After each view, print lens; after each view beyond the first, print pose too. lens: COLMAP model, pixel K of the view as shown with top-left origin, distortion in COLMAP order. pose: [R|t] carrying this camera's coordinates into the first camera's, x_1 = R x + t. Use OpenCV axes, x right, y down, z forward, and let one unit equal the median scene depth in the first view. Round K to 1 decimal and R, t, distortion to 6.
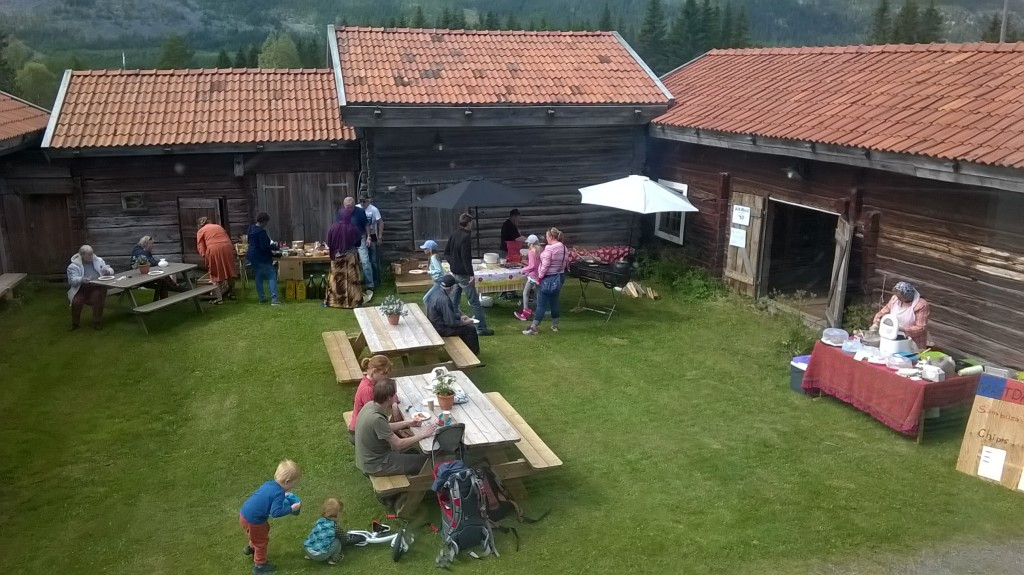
lens RADIAL K [[841.3, 0, 516.8], [0, 841.3, 286.5], [0, 0, 1]] dist [0.011610, -0.027137]
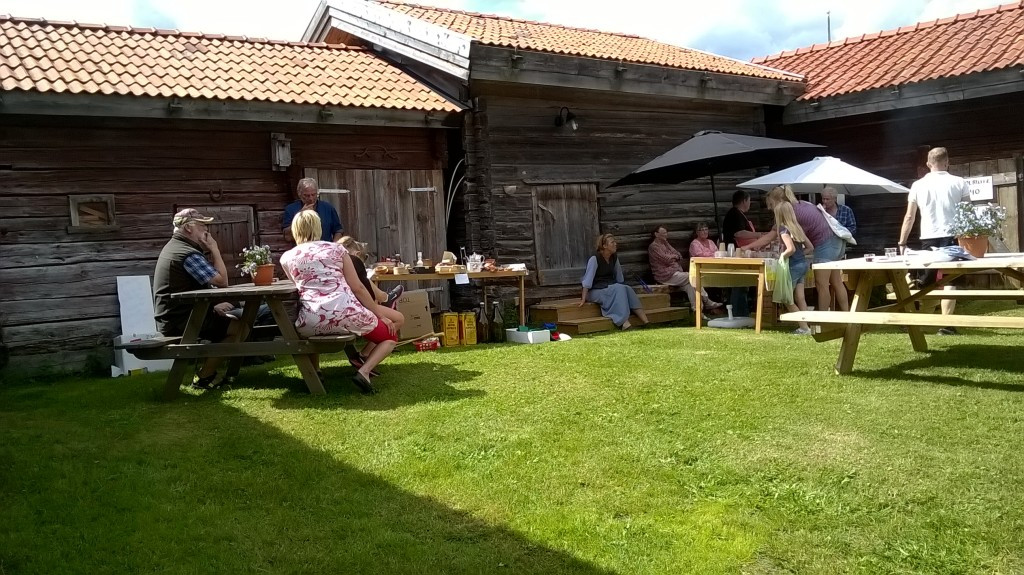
lens RADIAL K [[841.3, 0, 511.1], [0, 841.3, 290.4], [0, 0, 1]] dist [0.011610, -0.027137]
pose [[0.927398, -0.077465, 0.365967, -0.394473], [0.146881, 0.975160, -0.165799, 0.067443], [-0.344033, 0.207515, 0.915739, 0.427912]]
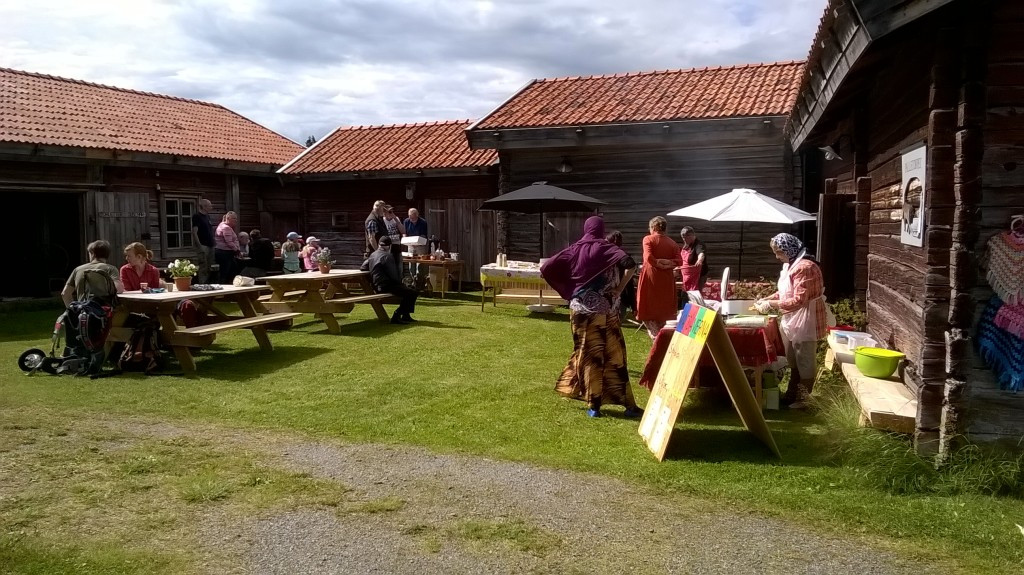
lens RADIAL K [[841.3, 0, 501.8], [0, 841.3, 289.1], [0, 0, 1]] dist [0.011610, -0.027137]
pose [[0.783210, 0.038885, -0.620540, 0.489458], [-0.147752, 0.981093, -0.125005, 0.115089], [0.603947, 0.189591, 0.774147, 0.193499]]
